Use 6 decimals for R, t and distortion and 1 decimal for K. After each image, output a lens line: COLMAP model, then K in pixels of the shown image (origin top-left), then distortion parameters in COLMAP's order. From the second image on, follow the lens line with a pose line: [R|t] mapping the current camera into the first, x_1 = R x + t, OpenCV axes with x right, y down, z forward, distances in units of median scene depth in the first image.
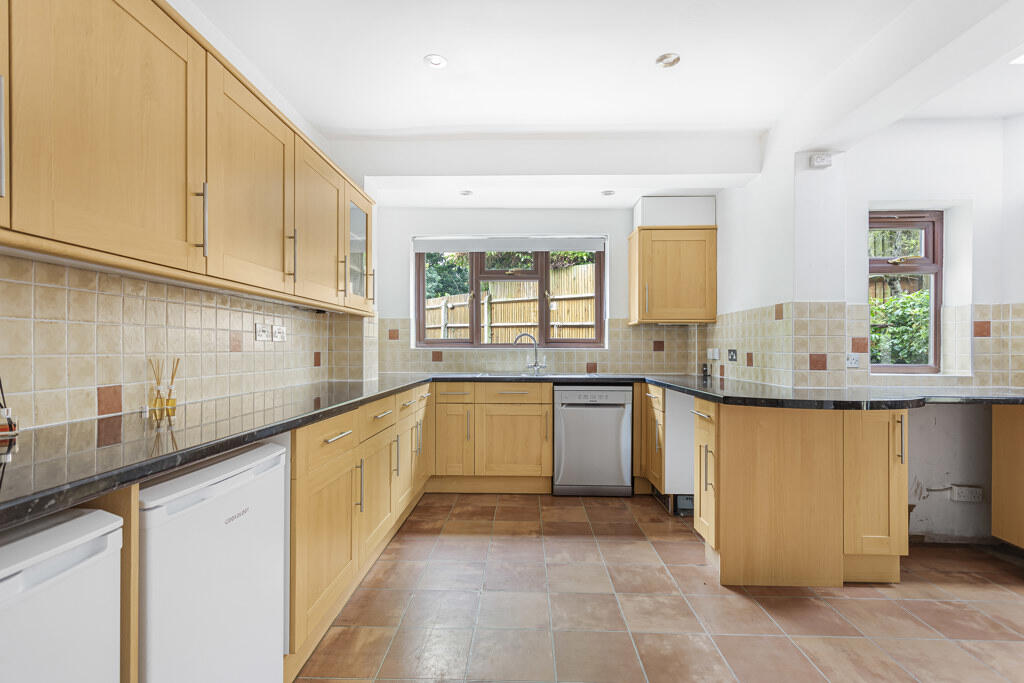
lens RADIAL K [[493.3, 0, 511.9], [0, 493.3, 346.8], [0, 0, 1]] dist [0.002991, 0.000737]
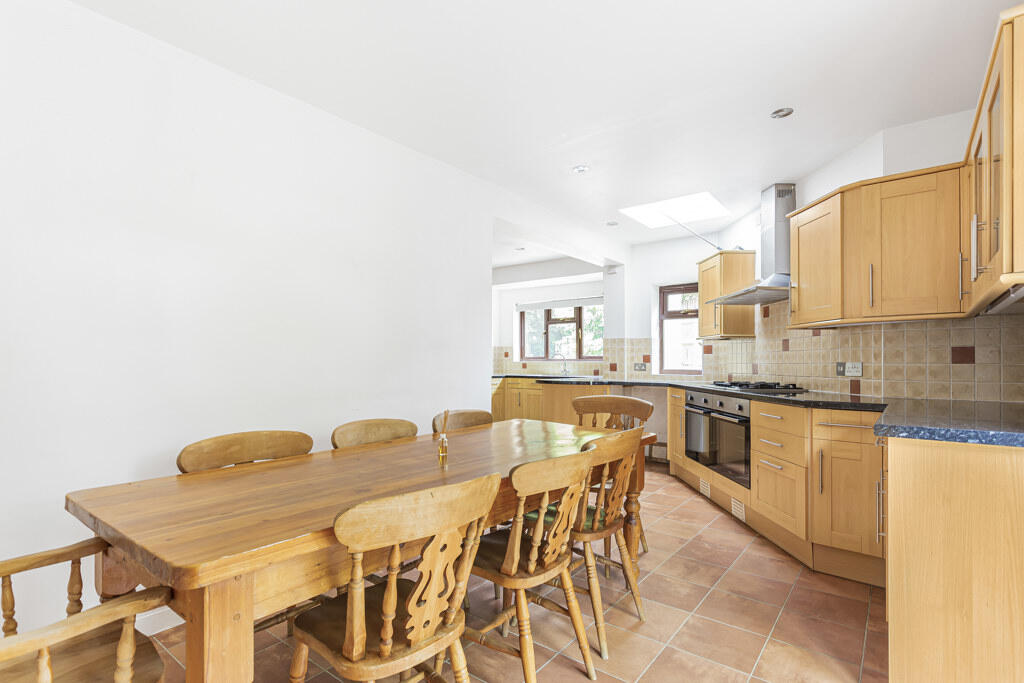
lens RADIAL K [[493.3, 0, 511.9], [0, 493.3, 346.8], [0, 0, 1]] dist [0.002991, 0.000737]
pose [[0.808701, -0.021496, -0.587827, 1.113602], [0.003155, 0.999476, -0.032209, 0.007898], [0.588211, 0.024193, 0.808345, -0.688218]]
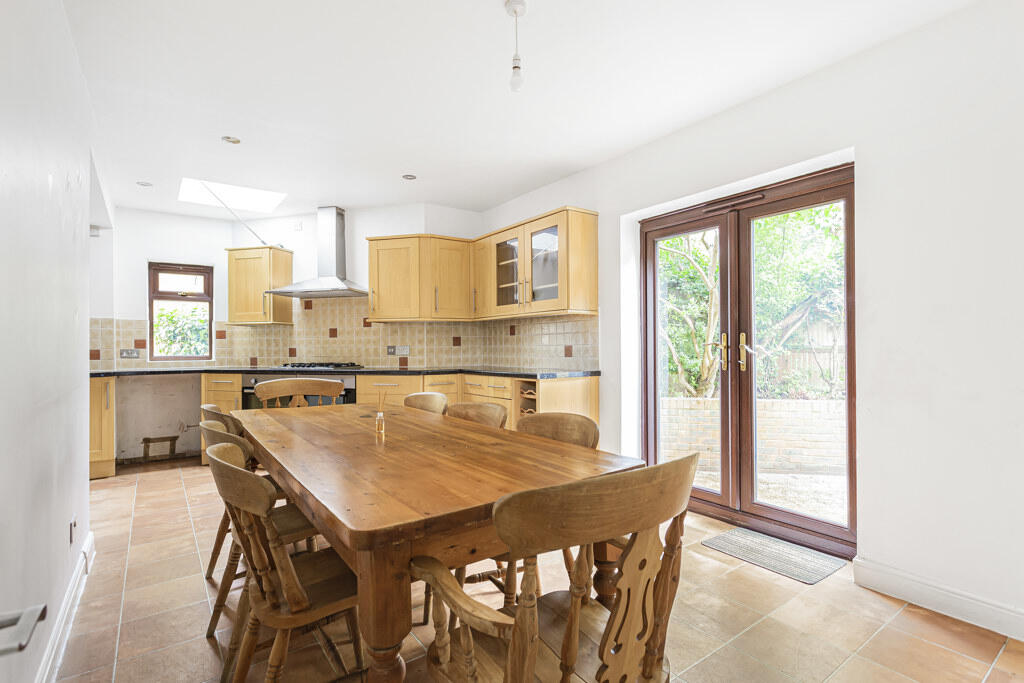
lens RADIAL K [[487.3, 0, 511.3], [0, 487.3, 352.7], [0, 0, 1]] dist [0.001051, 0.000255]
pose [[0.791556, -0.020511, 0.610752, 0.541431], [0.010682, 0.999748, 0.019730, 0.004896], [-0.611003, -0.009093, 0.791576, -0.843914]]
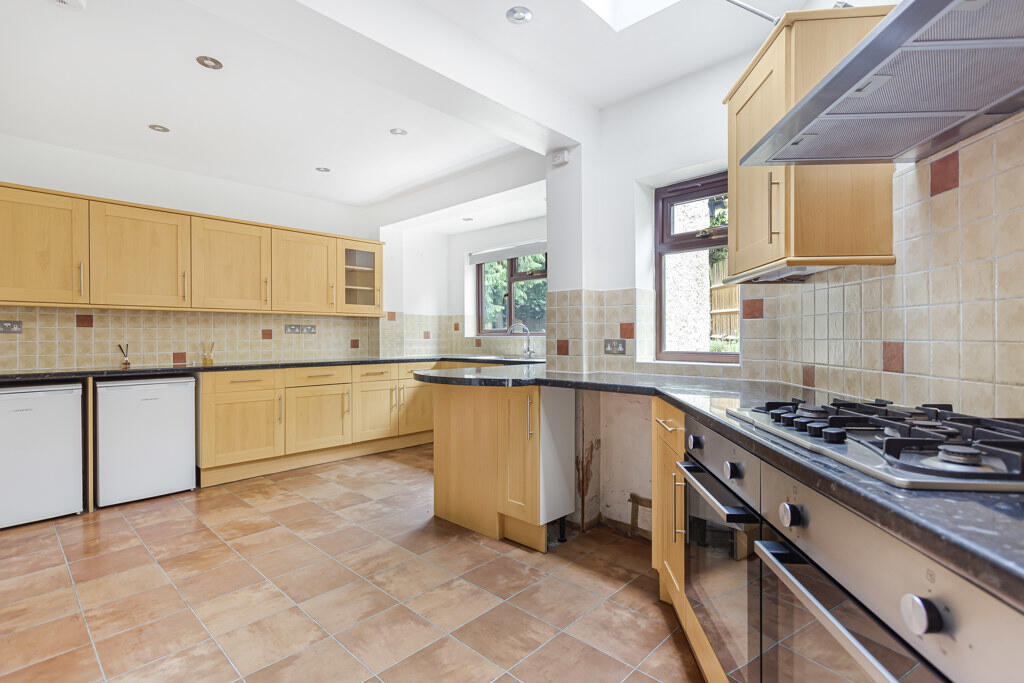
lens RADIAL K [[486.2, 0, 510.3], [0, 486.2, 332.1], [0, 0, 1]] dist [0.001259, 0.000016]
pose [[0.747145, -0.013463, -0.664525, 0.920071], [0.008212, 0.999906, -0.011024, 0.006305], [0.664610, 0.002779, 0.747185, 0.104108]]
